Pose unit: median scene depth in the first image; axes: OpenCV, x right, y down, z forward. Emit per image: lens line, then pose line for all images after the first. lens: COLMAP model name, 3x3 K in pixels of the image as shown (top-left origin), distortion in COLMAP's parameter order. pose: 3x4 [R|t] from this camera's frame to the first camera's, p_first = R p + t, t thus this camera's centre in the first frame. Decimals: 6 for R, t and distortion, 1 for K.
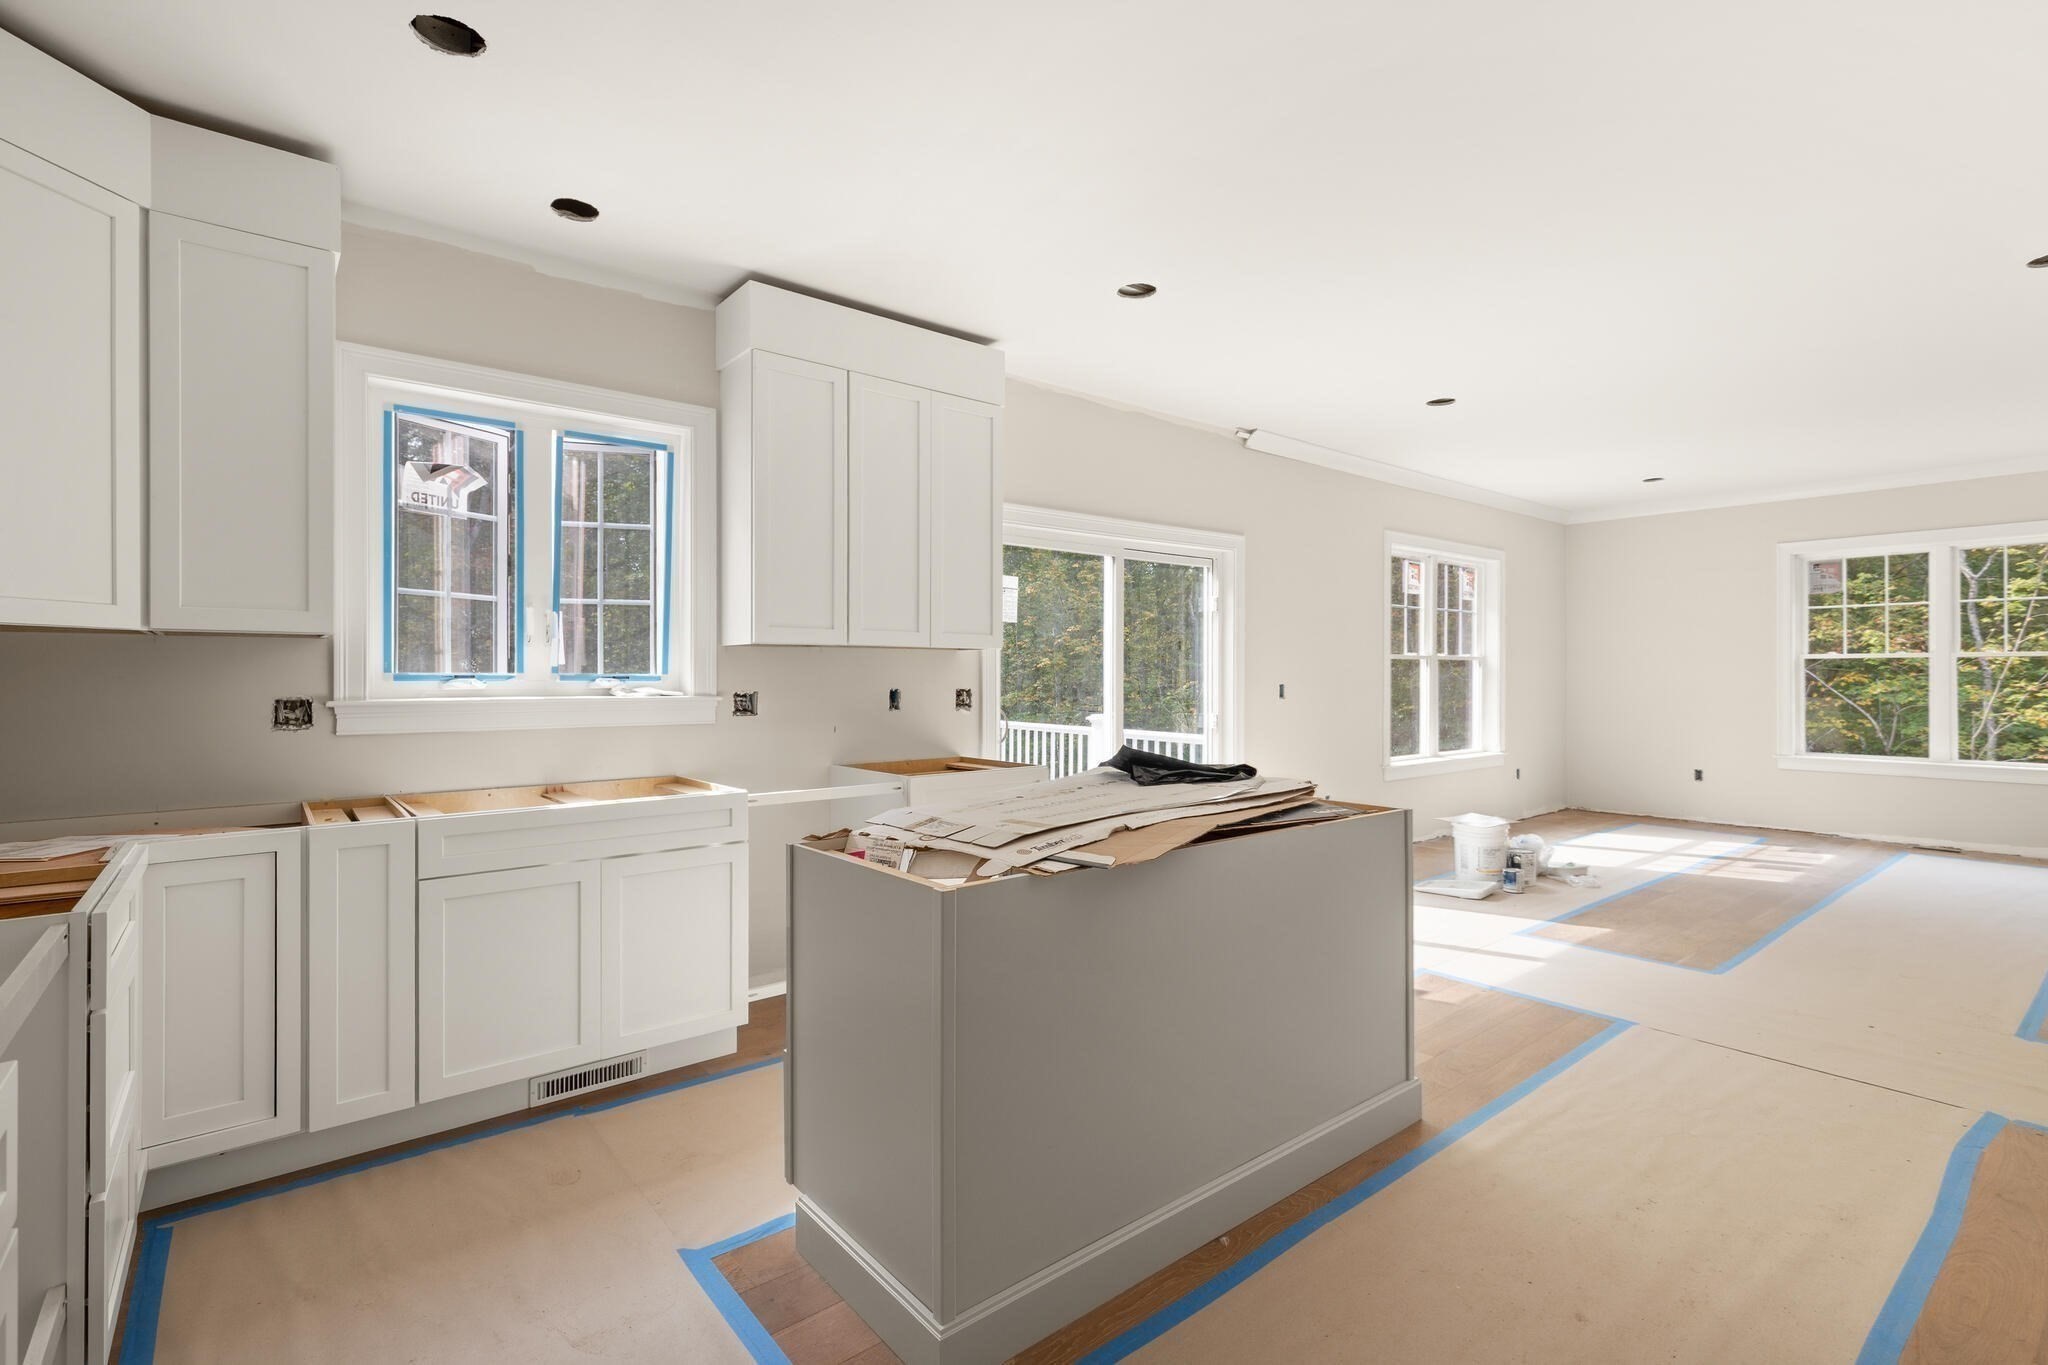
lens RADIAL K [[942.5, 0, 1033.5], [0, 942.5, 680.8], [0, 0, 1]] dist [-0.000545, -0.000147]
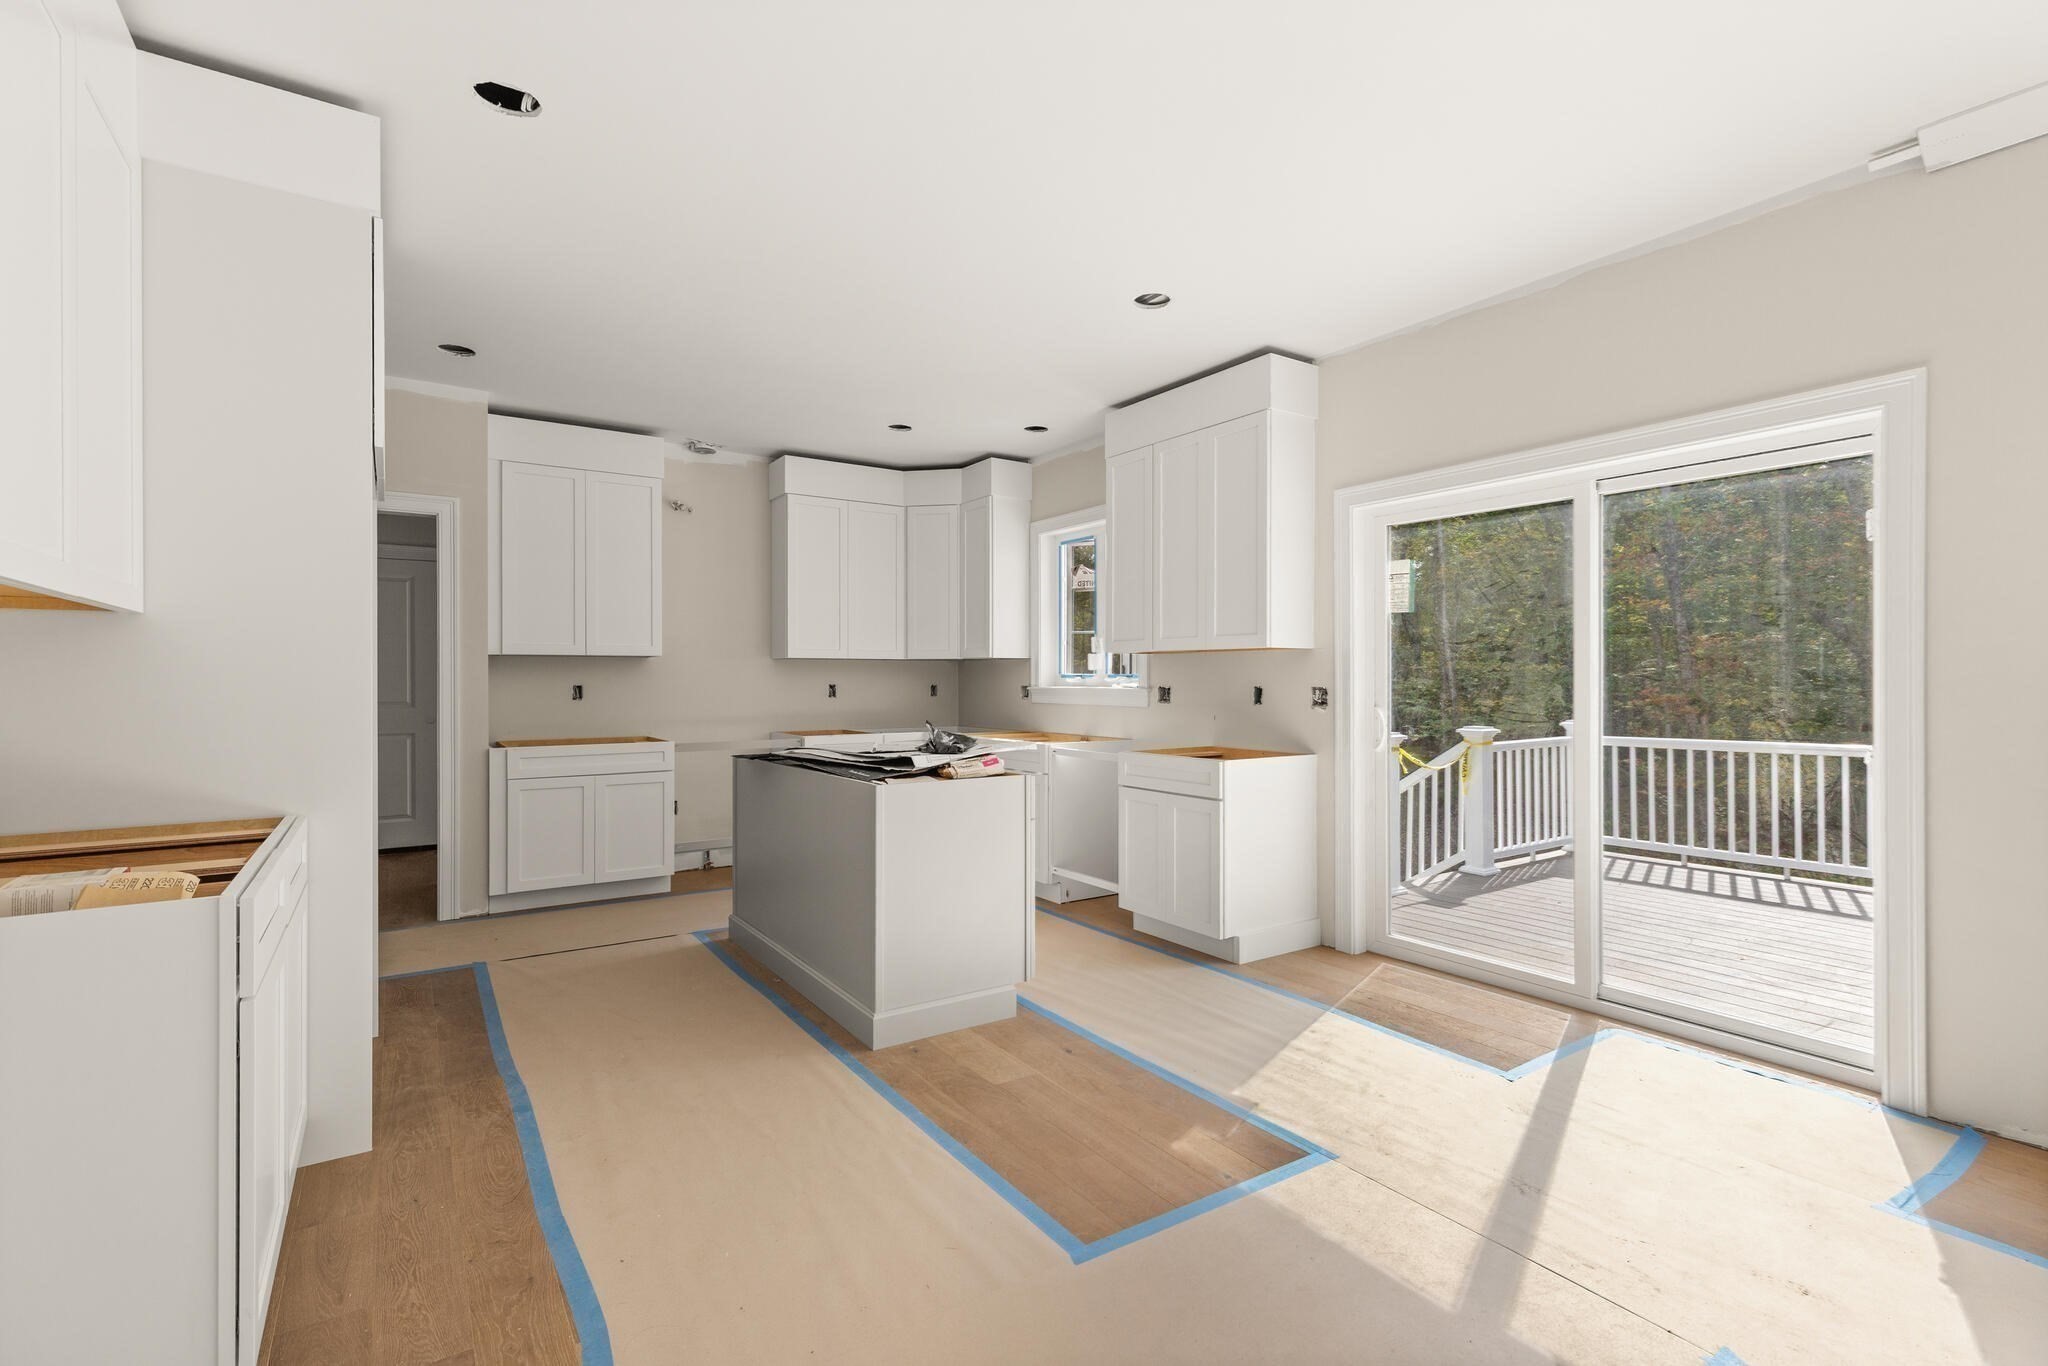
lens RADIAL K [[942.5, 0, 1033.5], [0, 942.5, 681.3], [0, 0, 1]] dist [-0.000545, -0.000147]
pose [[-0.092937, 0.004096, -0.995664, 1.007627], [-0.000936, 0.999991, 0.004201, -0.001447], [0.995672, 0.001322, -0.092933, 0.842894]]
